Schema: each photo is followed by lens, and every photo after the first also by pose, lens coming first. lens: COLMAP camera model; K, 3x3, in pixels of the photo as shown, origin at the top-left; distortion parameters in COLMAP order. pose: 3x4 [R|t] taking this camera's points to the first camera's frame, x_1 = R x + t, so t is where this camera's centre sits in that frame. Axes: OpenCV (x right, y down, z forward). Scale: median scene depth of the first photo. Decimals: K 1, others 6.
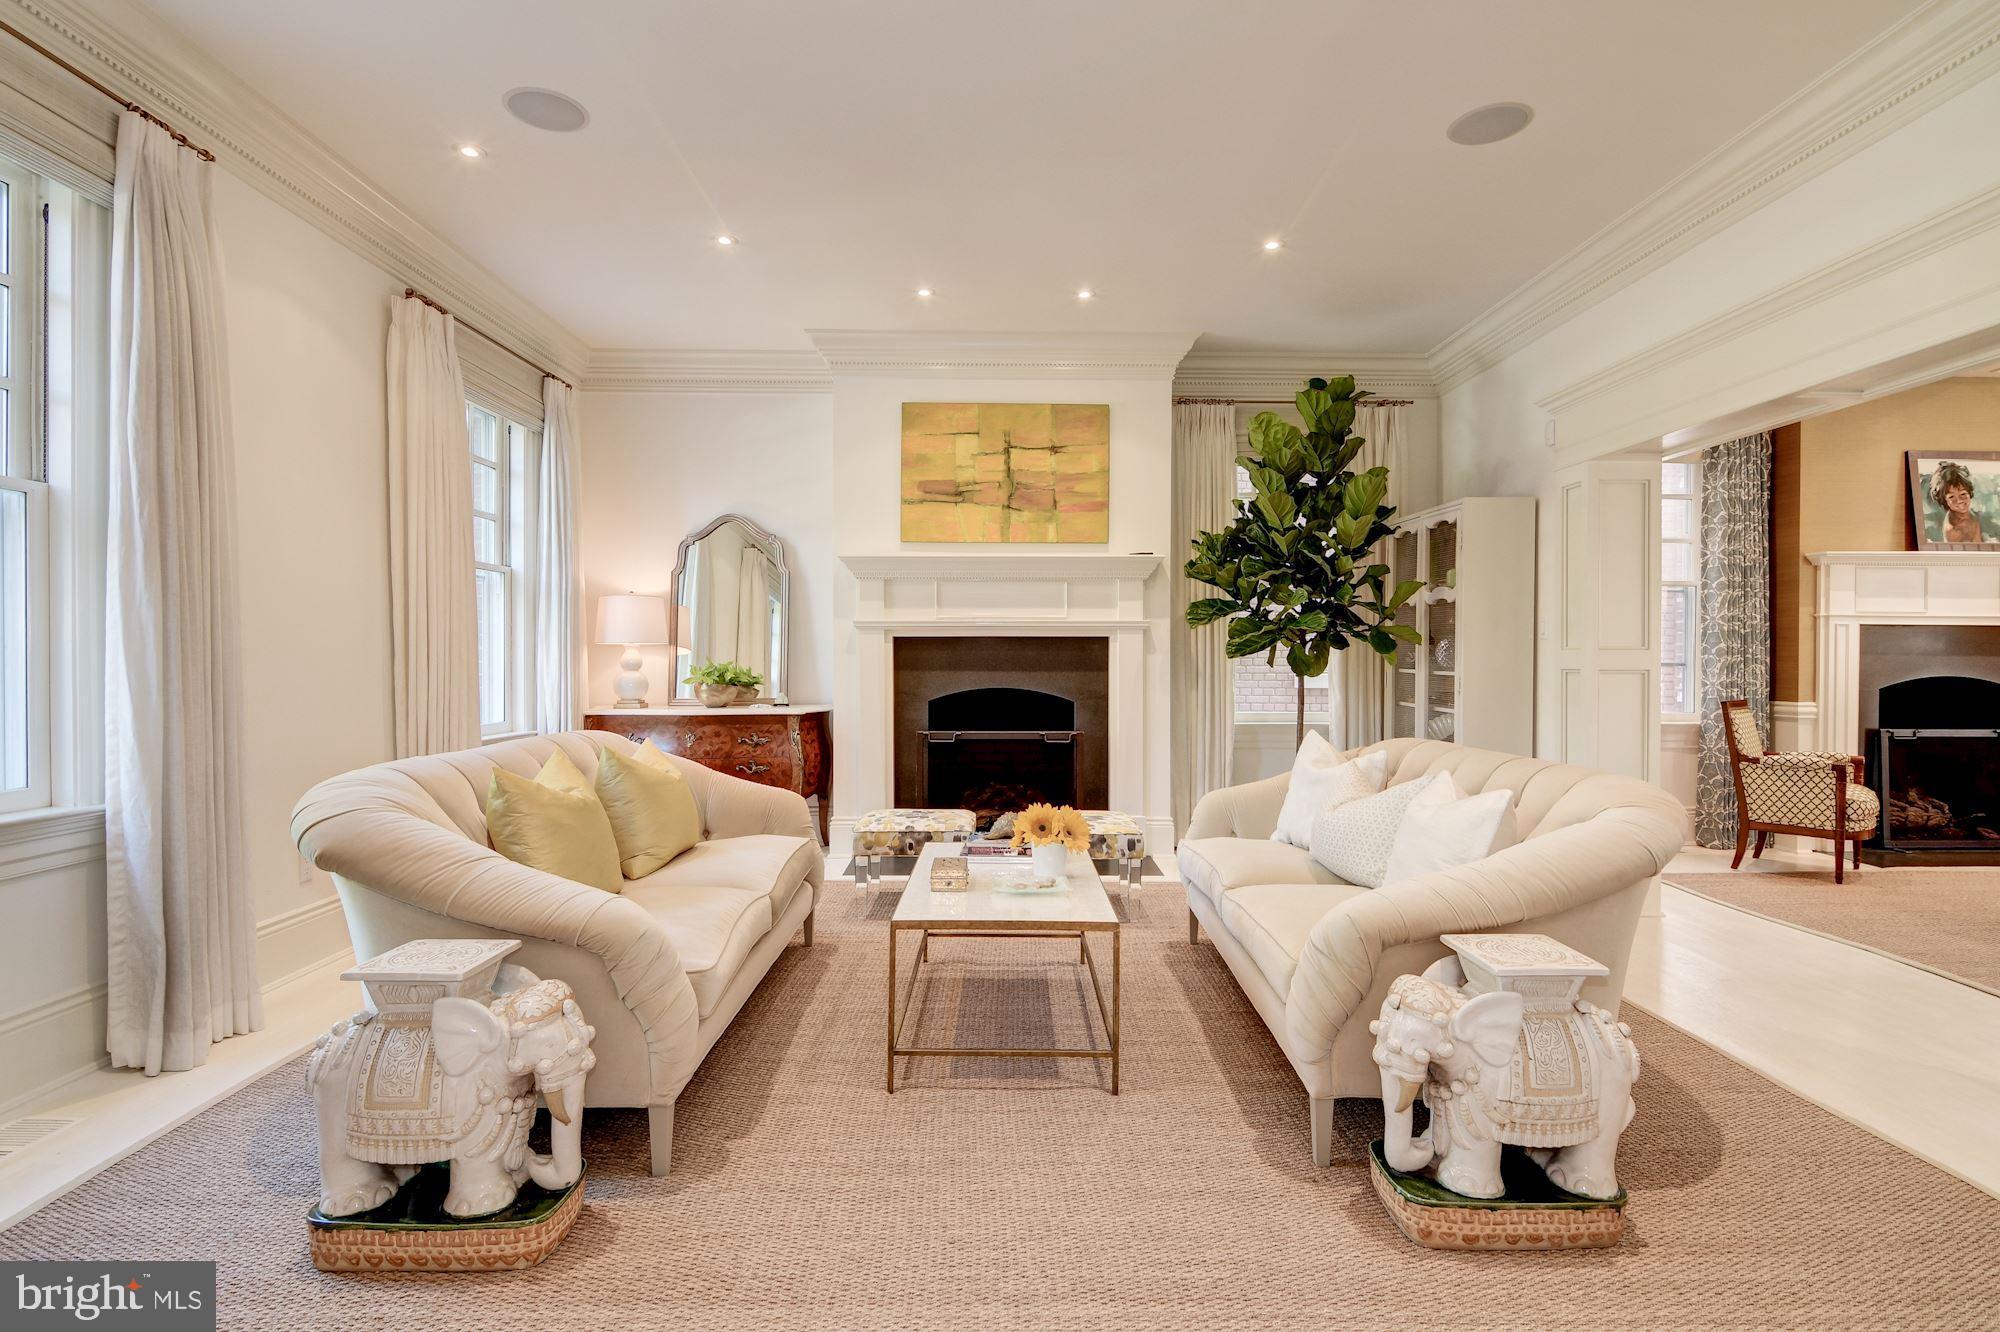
lens RADIAL K [[969.9, 0, 1002.1], [0, 969.9, 665.5], [0, 0, 1]] dist [-0.005713, -0.001970]
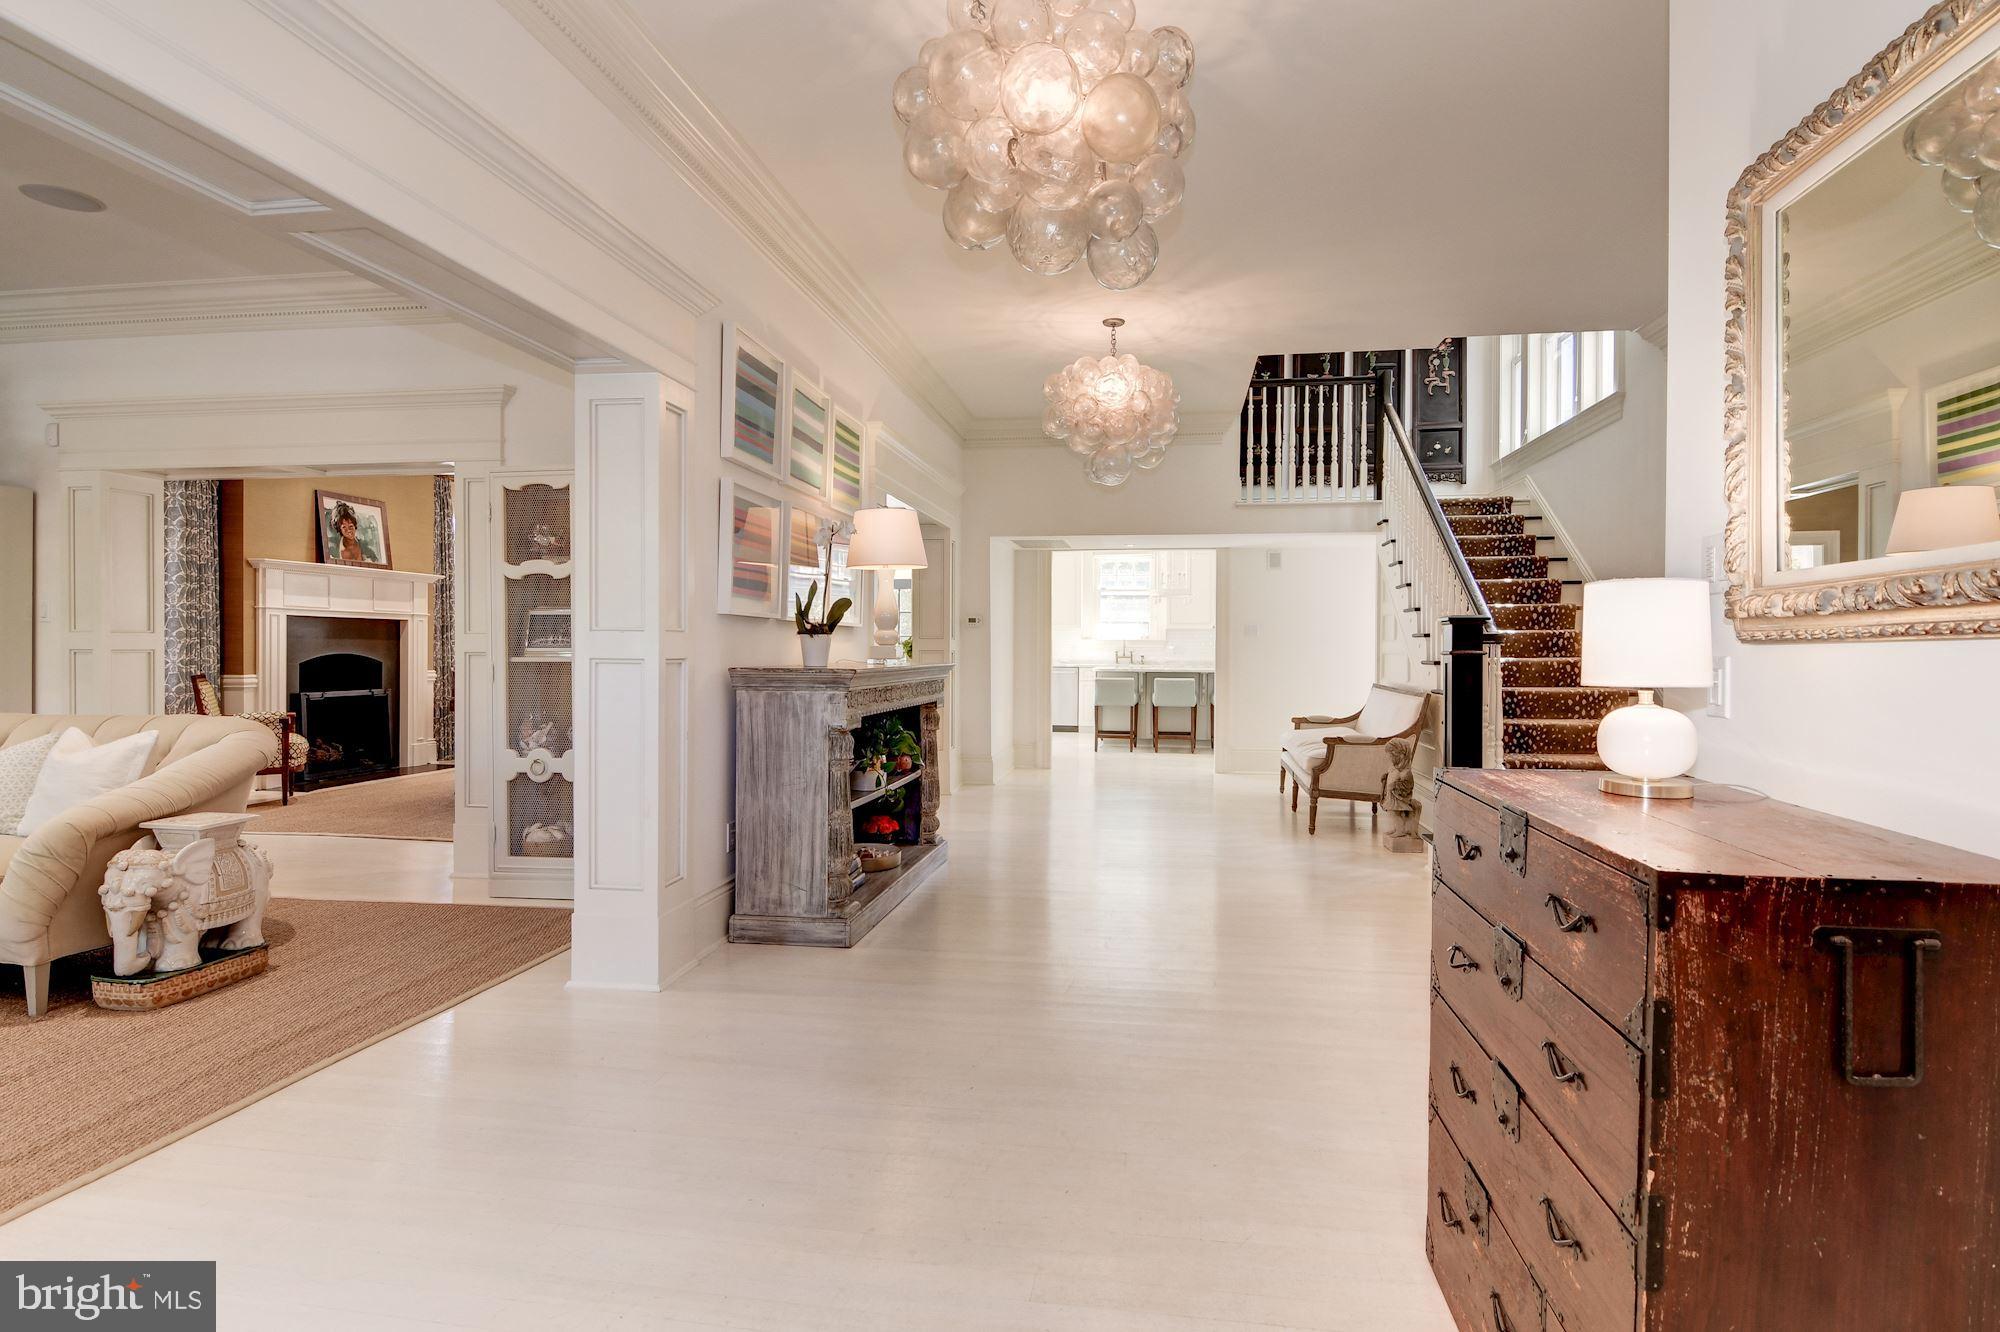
lens RADIAL K [[982.7, 0, 1003.8], [0, 982.7, 654.4], [0, 0, 1]] dist [0.001336, 0.000030]
pose [[0.165835, -0.010277, 0.986100, -0.285564], [0.002246, 0.999947, 0.010044, 0.000297], [-0.986151, 0.000549, 0.165850, -0.201042]]
